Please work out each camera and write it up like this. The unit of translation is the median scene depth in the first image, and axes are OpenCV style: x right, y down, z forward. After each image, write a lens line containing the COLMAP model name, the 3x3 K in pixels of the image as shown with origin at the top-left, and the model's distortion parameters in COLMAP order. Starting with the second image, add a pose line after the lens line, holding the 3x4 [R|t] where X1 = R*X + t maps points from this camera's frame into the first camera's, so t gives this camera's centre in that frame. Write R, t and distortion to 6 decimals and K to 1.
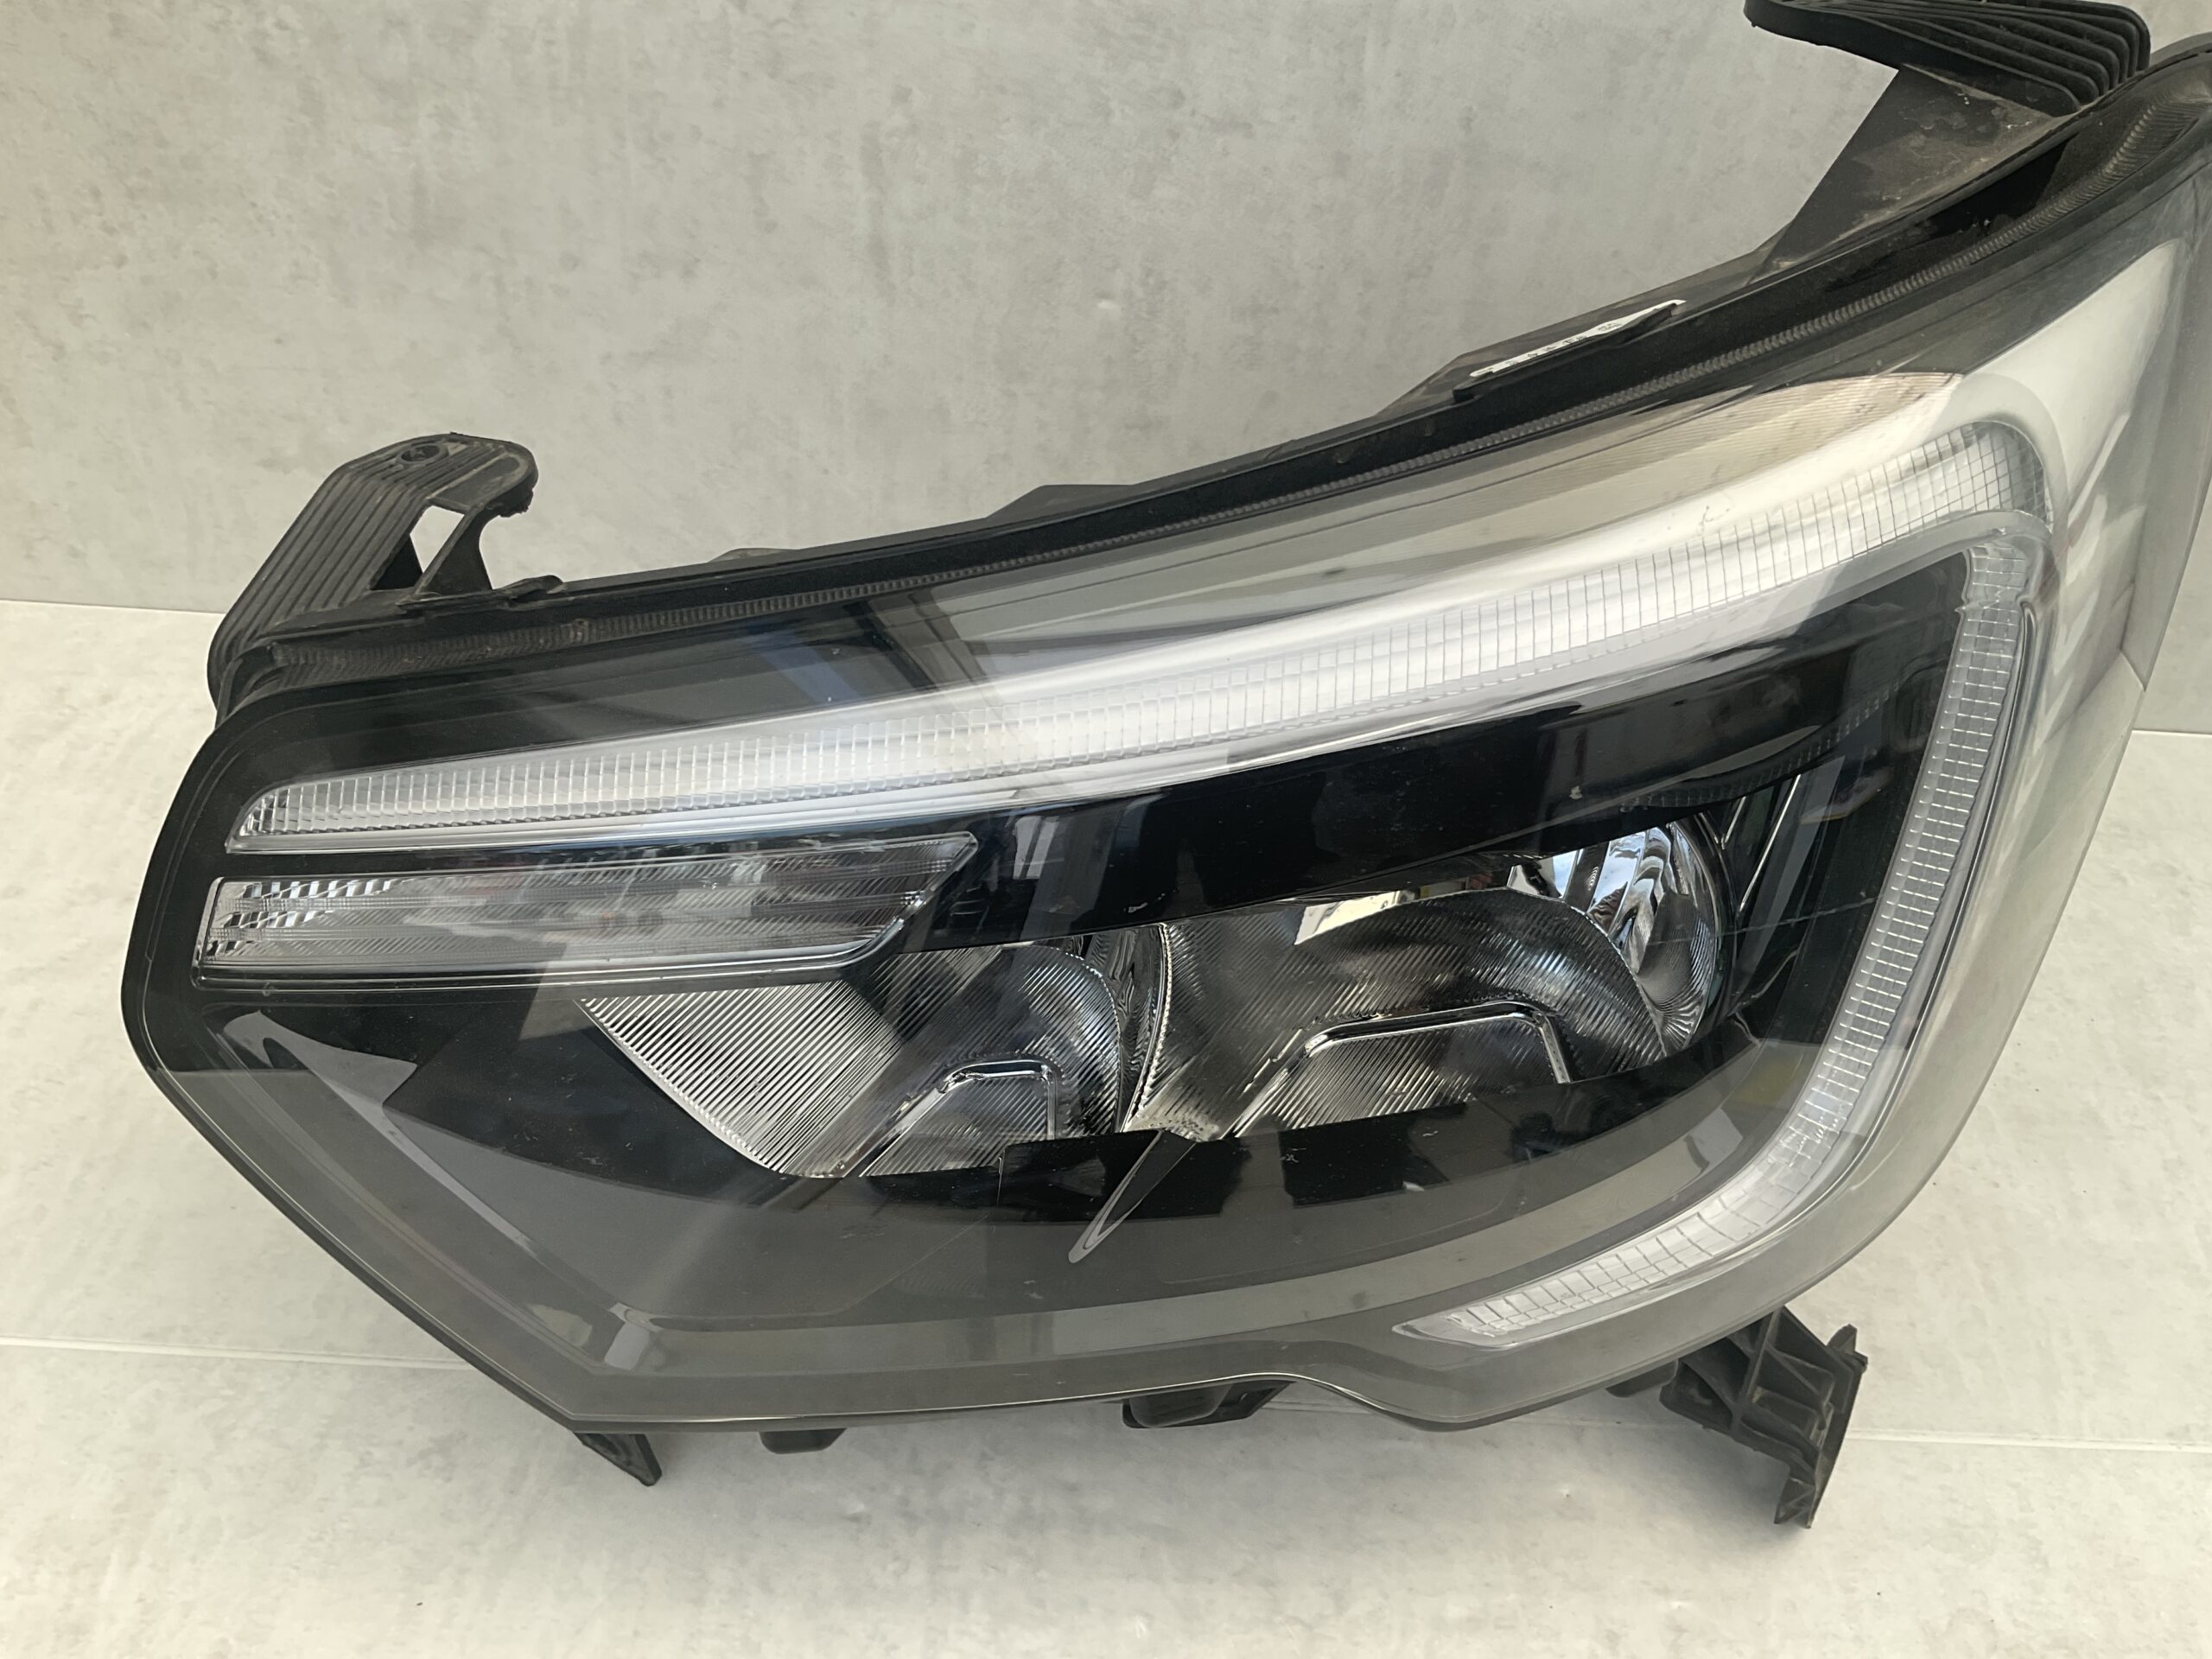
lens RADIAL K [[1838.2, 0, 1103.9], [0, 1838.2, 829.4], [0, 0, 1]] dist [0.014274, -0.061850]
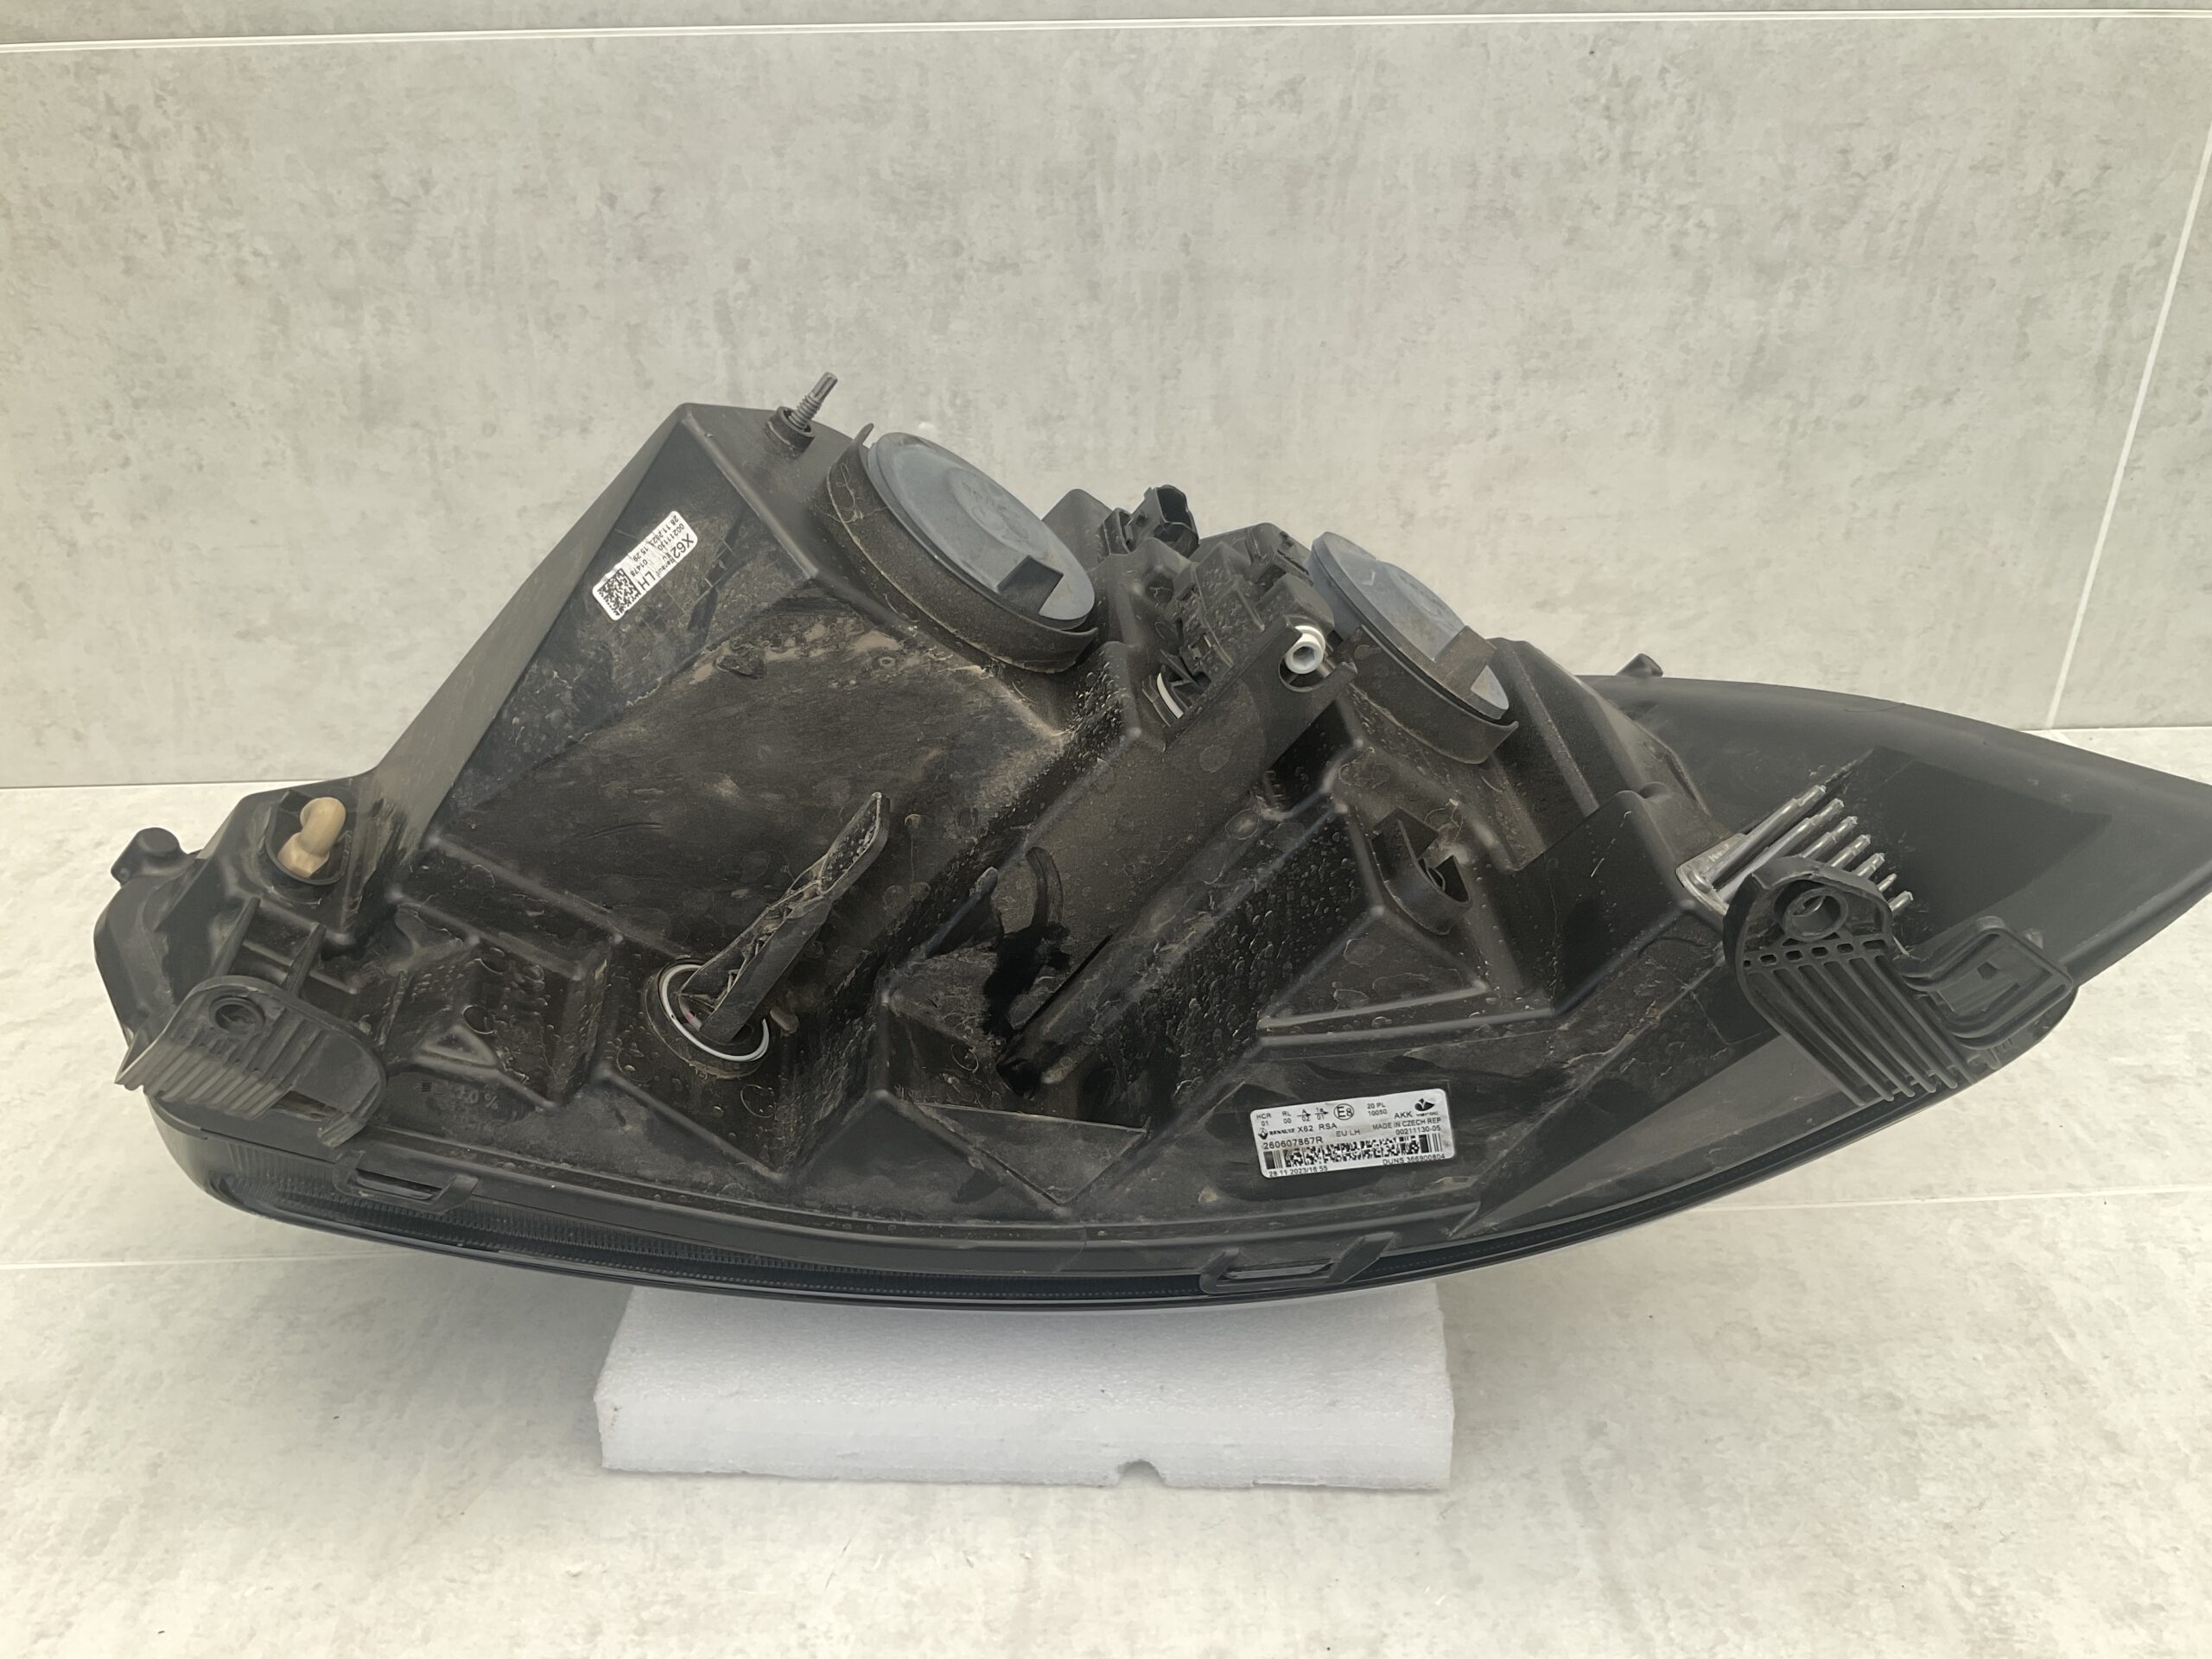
lens RADIAL K [[1840.0, 0, 1110.7], [0, 1840.0, 823.6], [0, 0, 1]] dist [0.019091, -0.073377]
pose [[0.995569, -0.093464, 0.010308, 0.098563], [0.093000, 0.962538, -0.254700, 0.334147], [0.013884, 0.254530, 0.966965, -0.139744]]
